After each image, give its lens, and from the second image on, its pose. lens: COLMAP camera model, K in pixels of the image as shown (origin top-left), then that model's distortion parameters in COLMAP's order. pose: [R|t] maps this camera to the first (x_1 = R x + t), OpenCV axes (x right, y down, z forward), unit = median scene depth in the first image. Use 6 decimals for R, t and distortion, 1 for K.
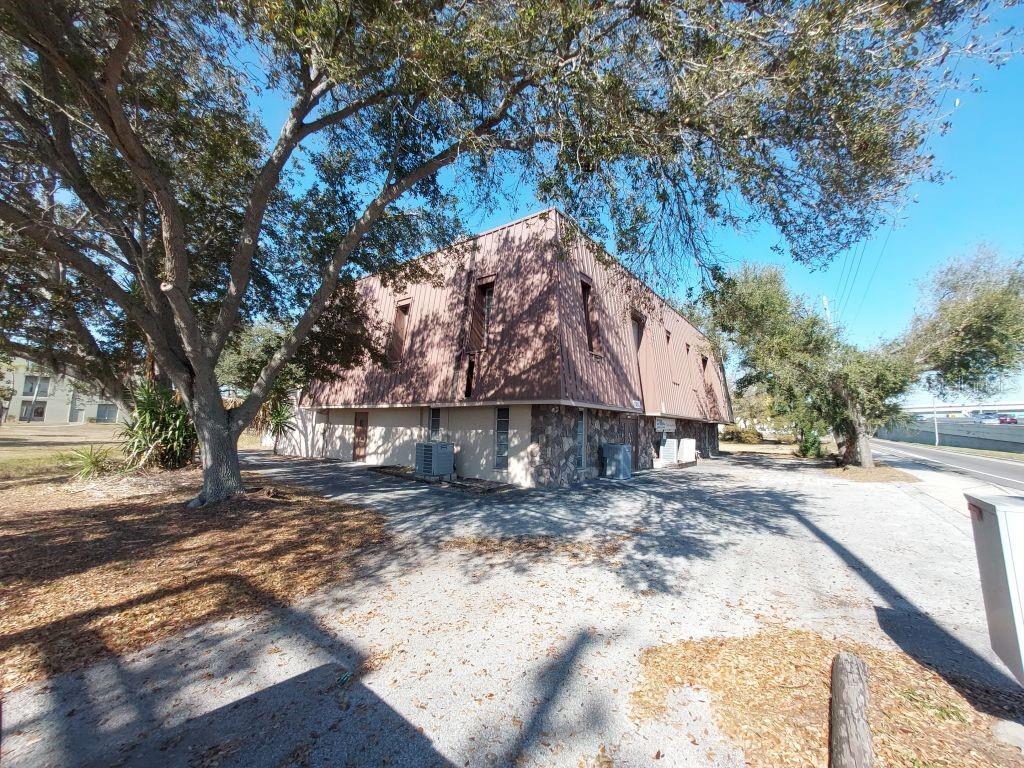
lens RADIAL K [[409.2, 0, 522.5], [0, 409.2, 383.2], [0, 0, 1]] dist [0.006190, -0.000784]
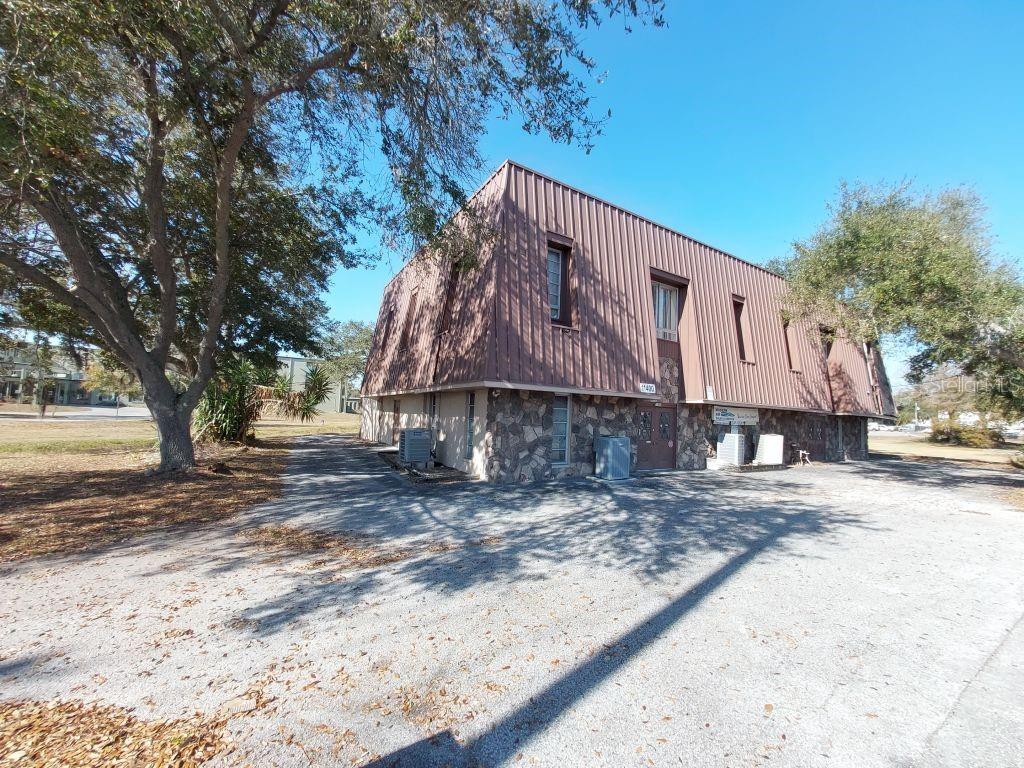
lens RADIAL K [[409.2, 0, 517.2], [0, 409.2, 381.1], [0, 0, 1]] dist [0.006190, -0.000784]
pose [[0.929525, -0.019557, -0.368240, 0.400651], [0.024610, 0.999656, 0.009031, 0.028538], [0.367937, -0.017457, 0.929687, 0.188726]]
